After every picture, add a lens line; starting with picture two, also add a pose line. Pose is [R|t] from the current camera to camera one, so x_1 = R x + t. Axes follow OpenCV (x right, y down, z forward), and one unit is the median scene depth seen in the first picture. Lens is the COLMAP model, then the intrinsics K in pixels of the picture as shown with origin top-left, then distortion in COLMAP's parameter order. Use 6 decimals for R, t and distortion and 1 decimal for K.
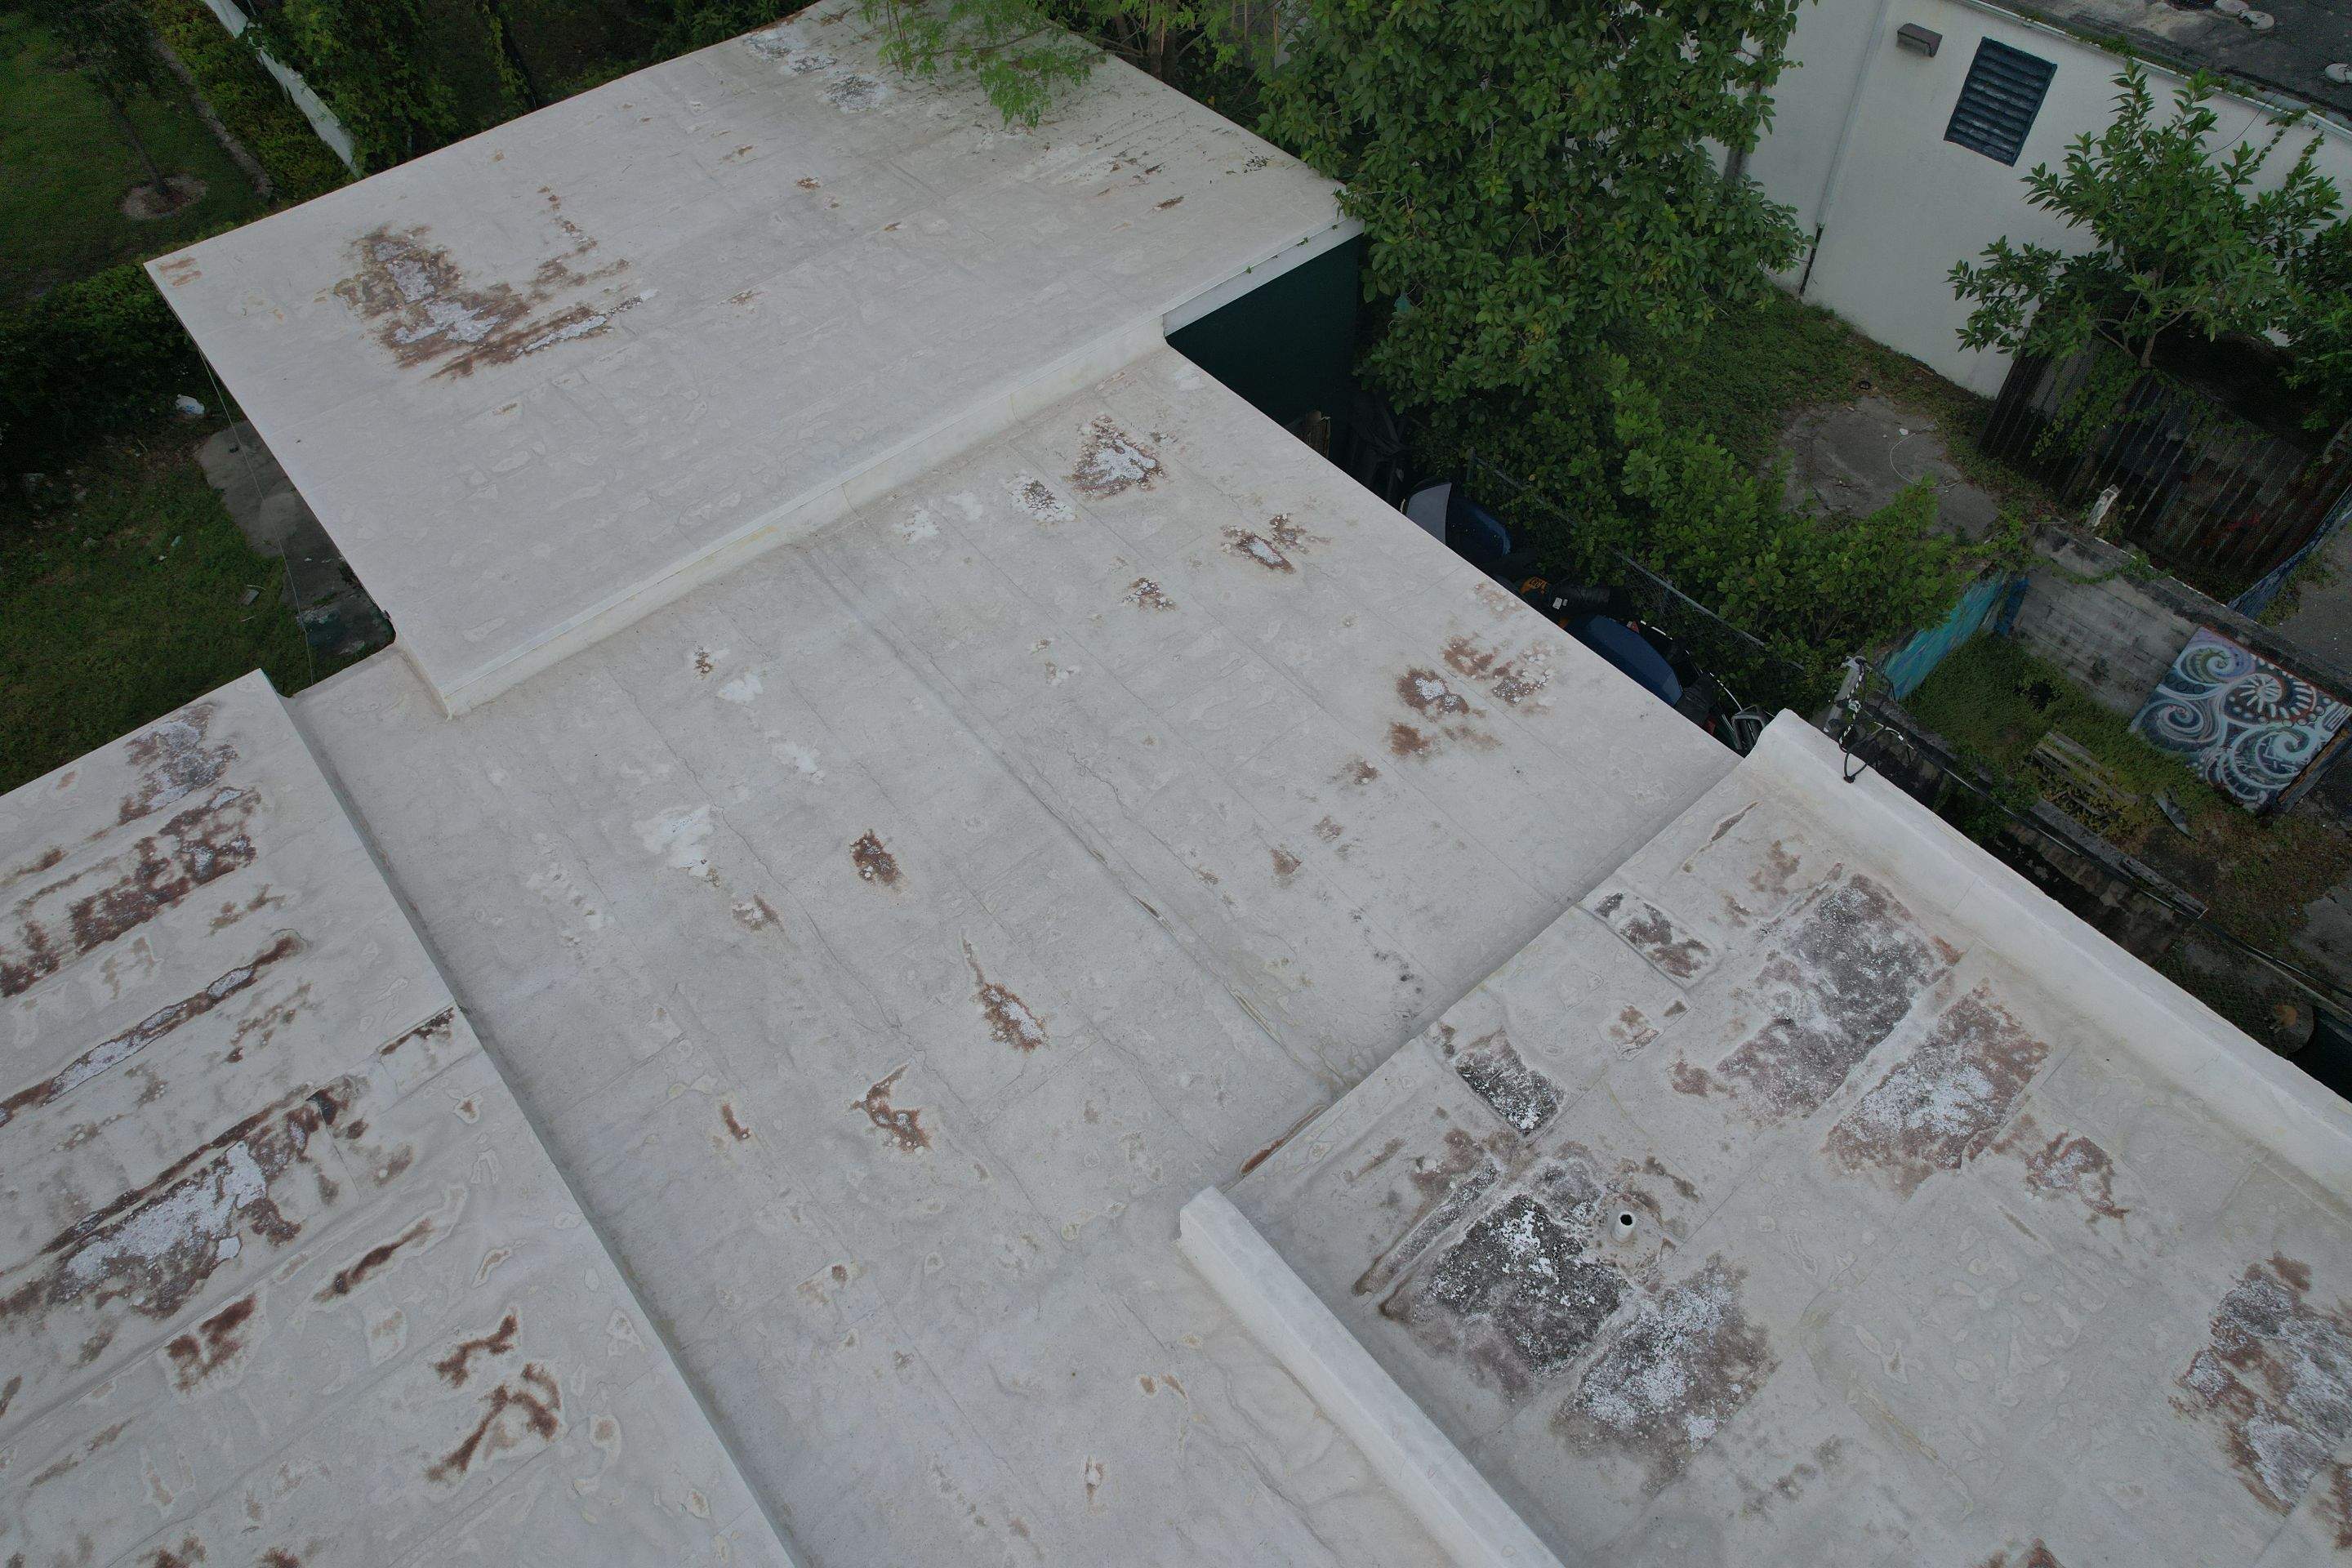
lens RADIAL K [[1488.6, 0, 1183.0], [0, 1488.6, 791.3], [0, 0, 1]] dist [-0.078360, 0.073514]
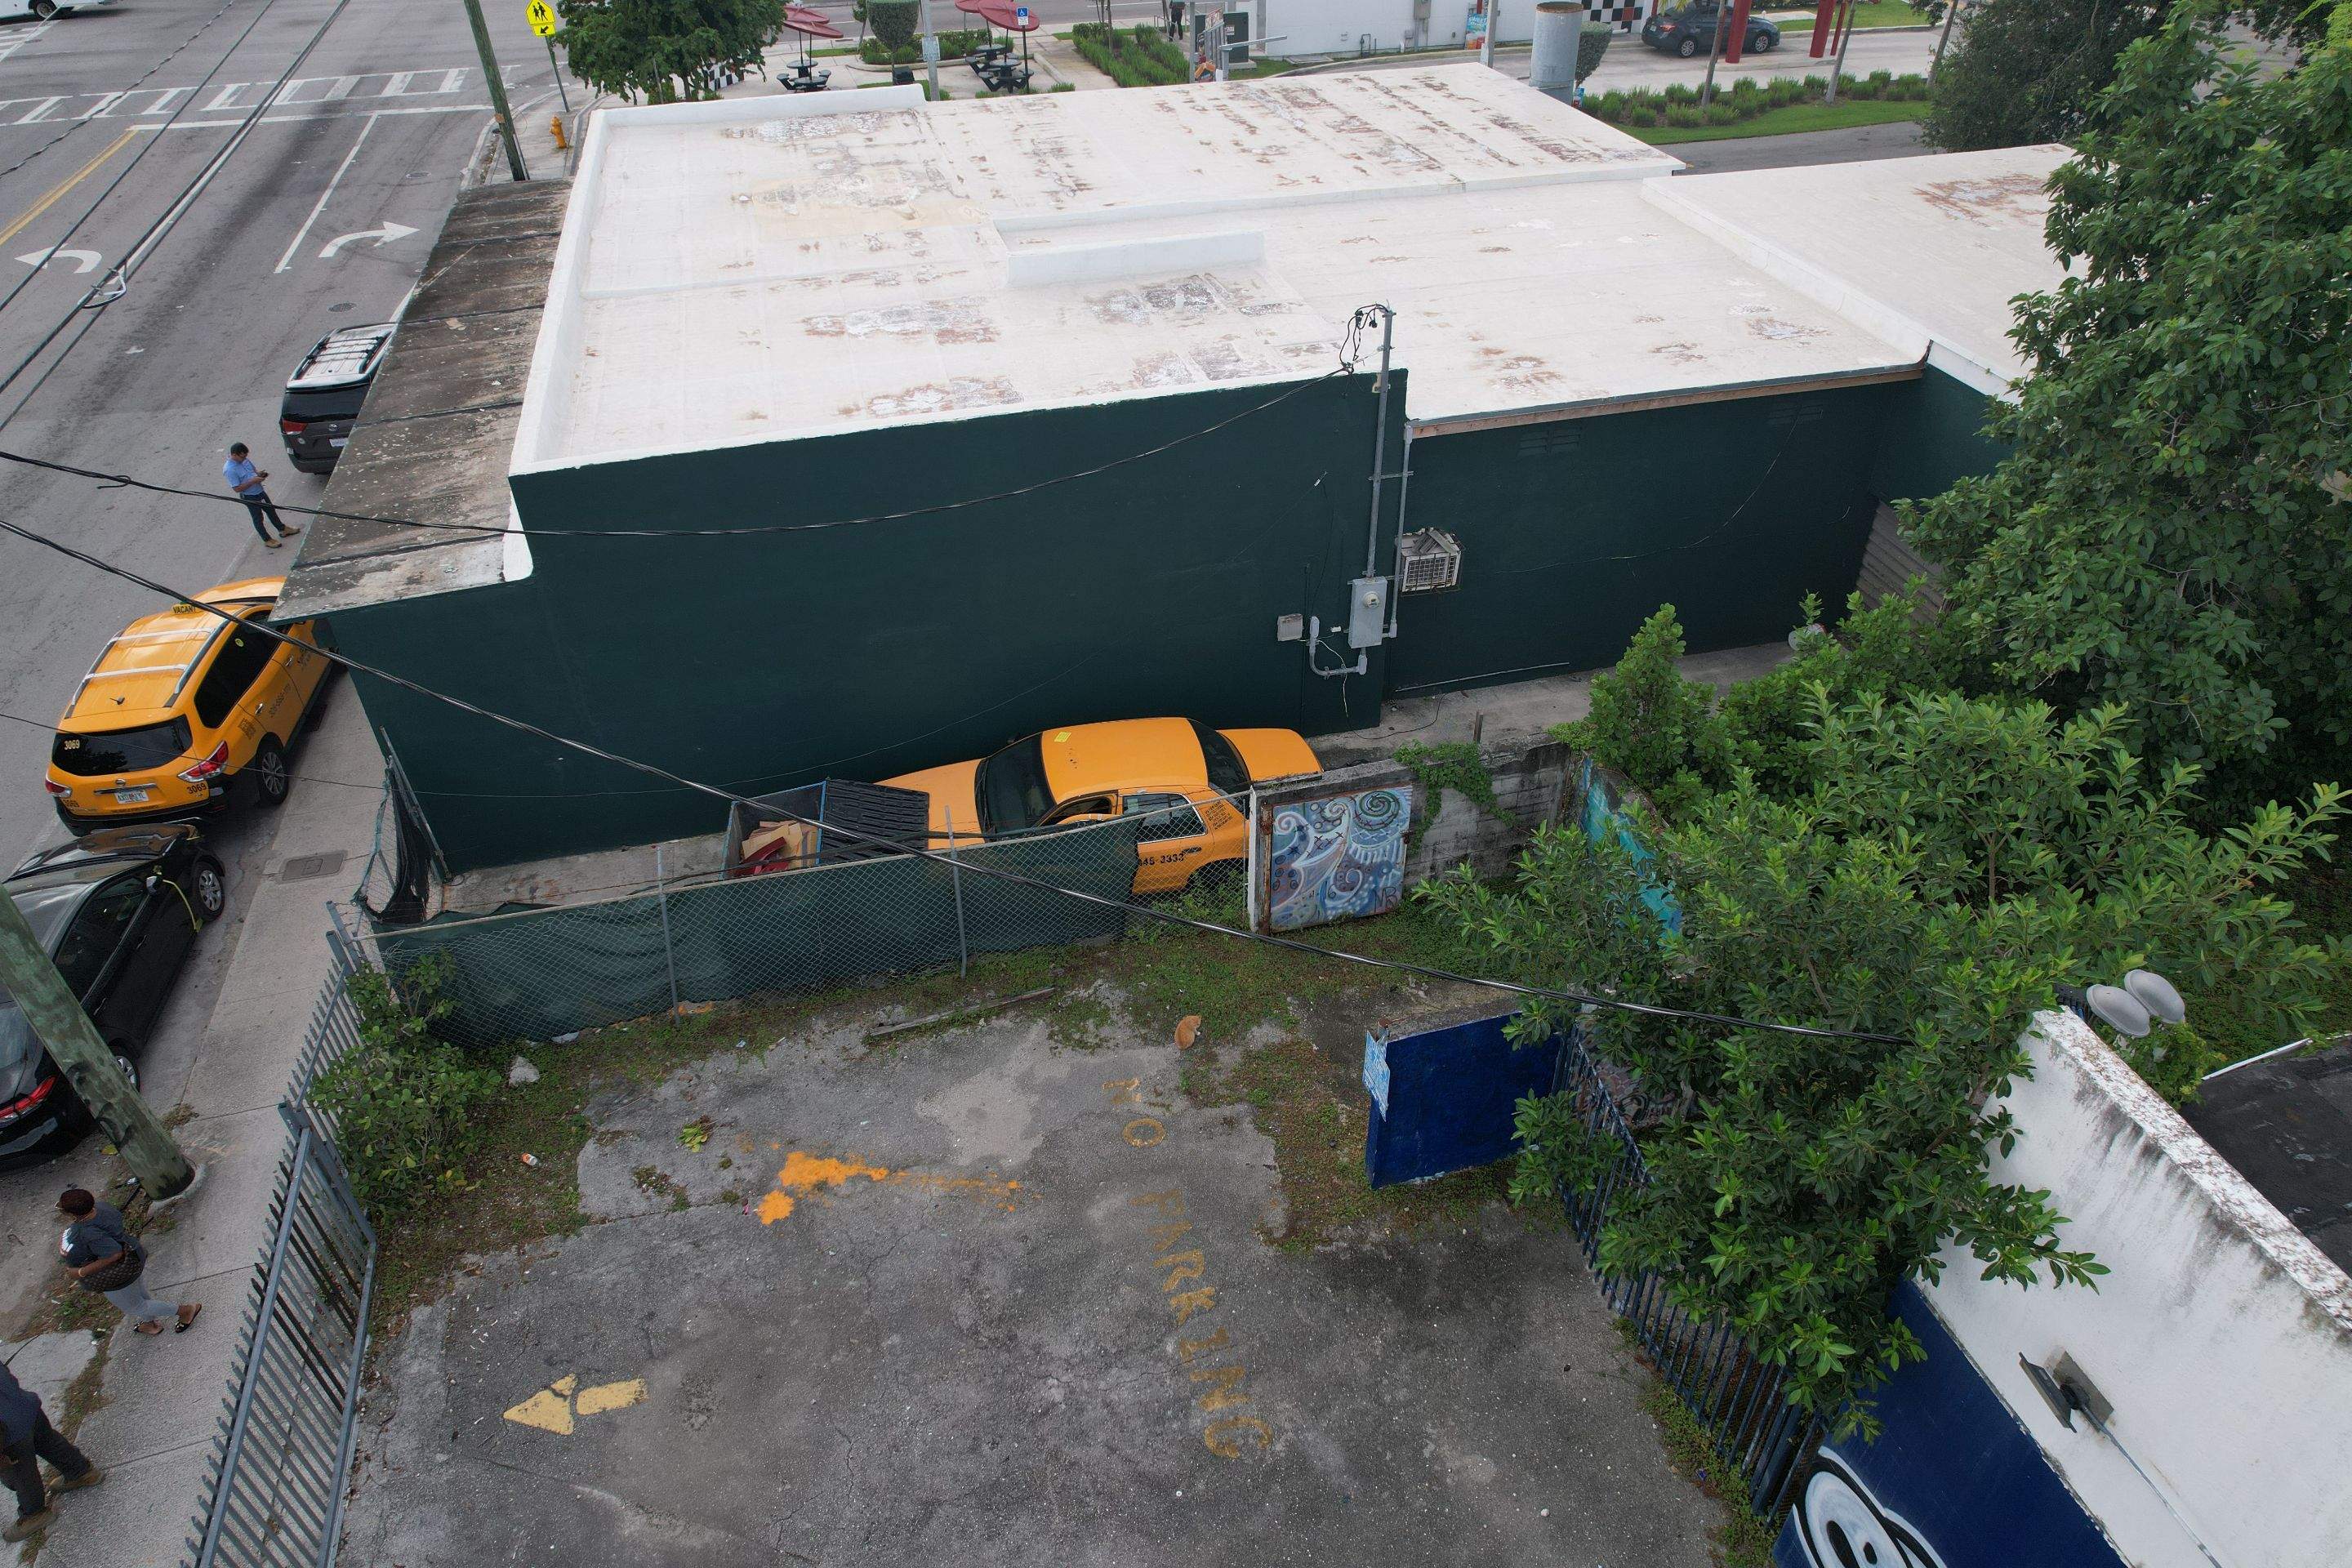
lens RADIAL K [[1488.6, 0, 1183.0], [0, 1488.6, 791.3], [0, 0, 1]] dist [-0.078360, 0.073514]
pose [[-0.418298, 0.585314, -0.694575, 1.756479], [-0.706642, 0.270748, 0.653723, -0.746992], [0.570687, 0.764267, 0.300354, 0.687007]]
